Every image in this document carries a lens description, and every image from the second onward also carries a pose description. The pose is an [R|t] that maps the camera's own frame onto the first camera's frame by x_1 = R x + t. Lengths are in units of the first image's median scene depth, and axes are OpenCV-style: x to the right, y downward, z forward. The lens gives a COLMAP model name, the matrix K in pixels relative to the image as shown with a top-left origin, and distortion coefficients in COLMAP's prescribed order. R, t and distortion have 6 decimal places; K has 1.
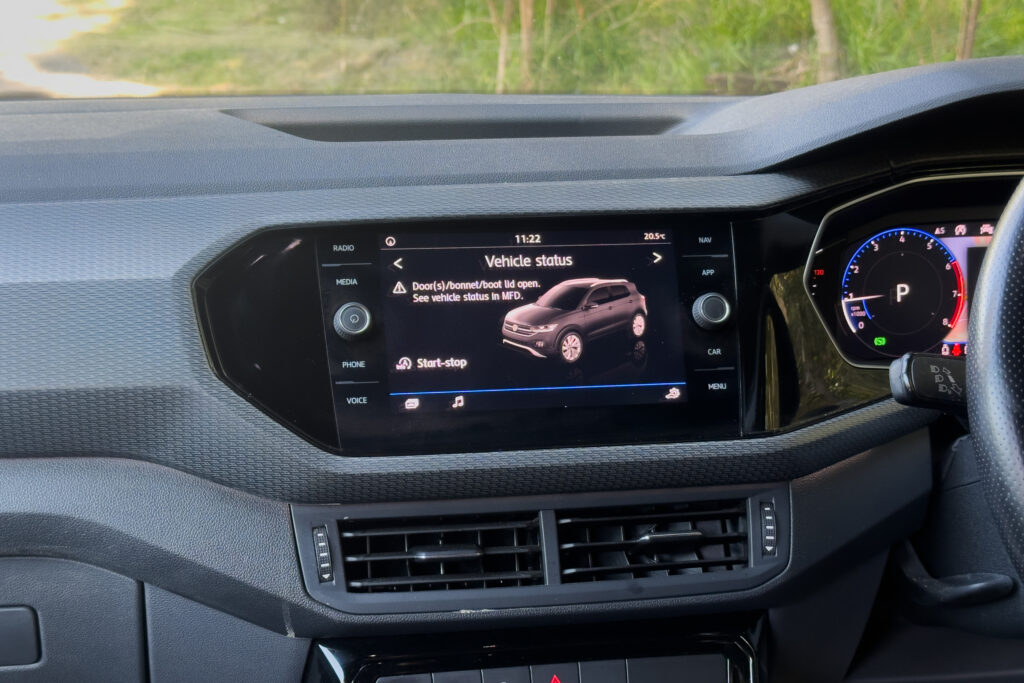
lens RADIAL K [[1489.7, 0, 512.0], [0, 1489.7, 341.5], [0, 0, 1]] dist [0.104537, -0.019695]
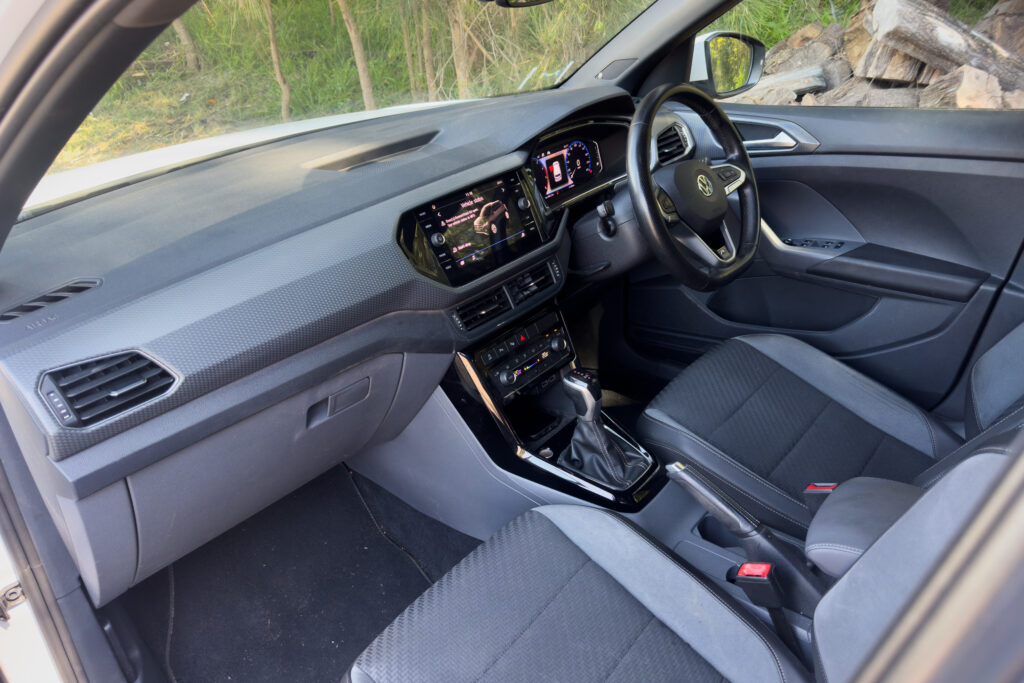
lens RADIAL K [[699.1, 0, 525.8], [0, 699.1, 344.8], [0, 0, 1]] dist [0.005078, 0.000094]
pose [[0.770644, -0.347613, 0.534109, -0.705401], [0.208140, 0.929460, 0.304601, -0.184010], [-0.602316, -0.123570, 0.788635, -0.125147]]
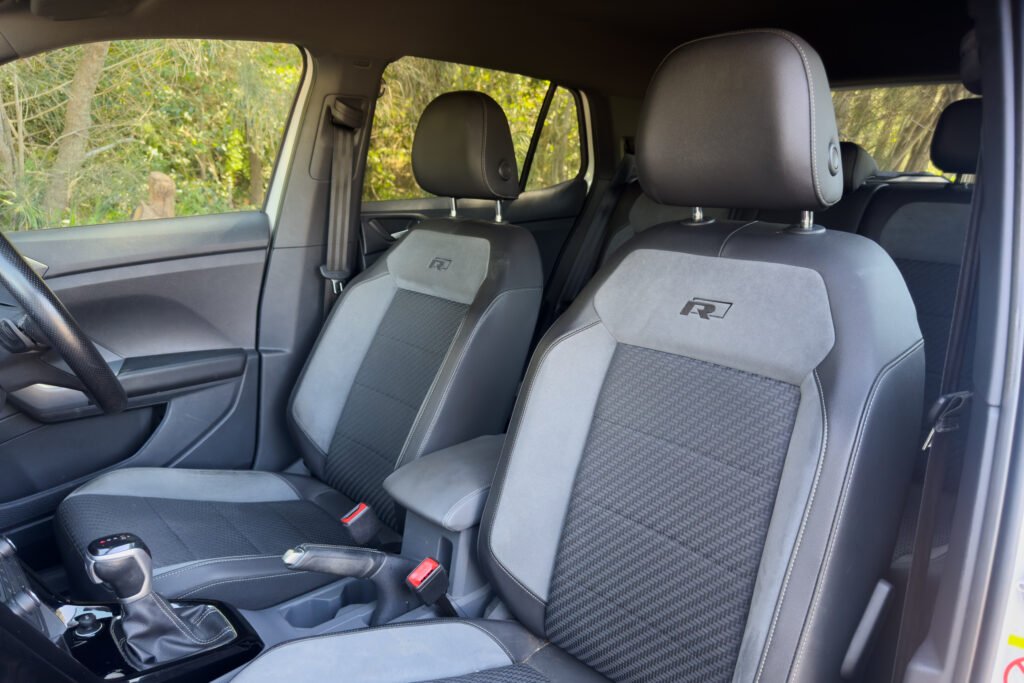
lens RADIAL K [[699.1, 0, 525.8], [0, 699.1, 344.8], [0, 0, 1]] dist [0.005078, 0.000094]
pose [[-0.479419, -0.245775, 0.842468, -0.920237], [0.196150, 0.905687, 0.375841, -0.185588], [-0.855384, 0.345436, -0.385994, 0.636292]]
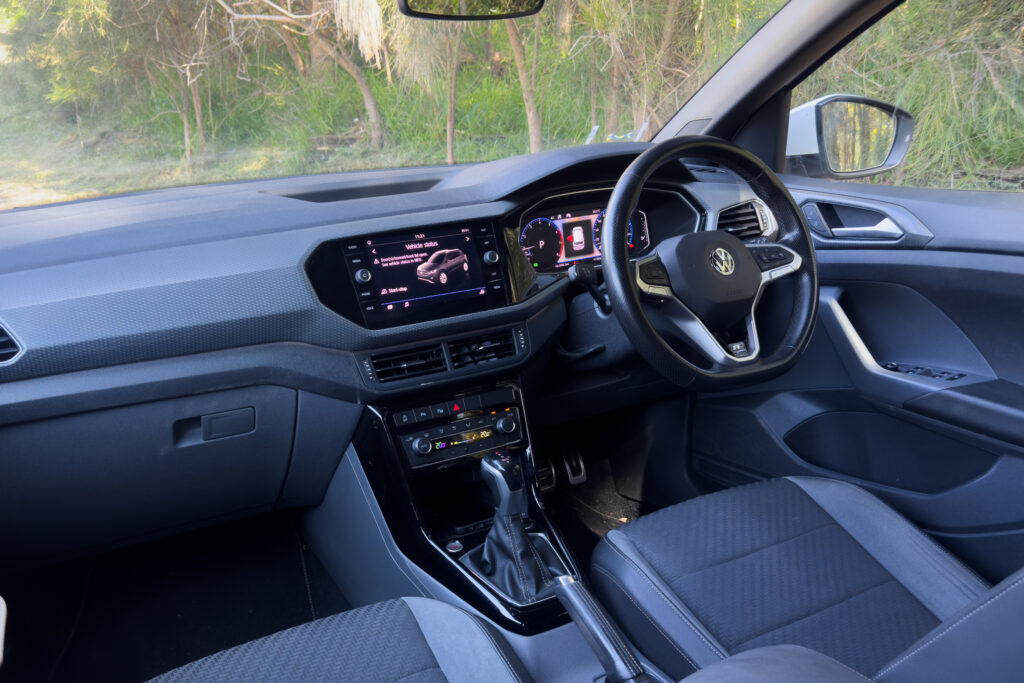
lens RADIAL K [[830.7, 0, 443.1], [0, 830.7, 396.2], [0, 0, 1]] dist [0.007335, -0.007629]
pose [[0.951619, -0.148319, 0.269113, -0.366873], [0.111678, 0.982845, 0.146778, -0.005889], [-0.286267, -0.109623, 0.951858, -0.360464]]
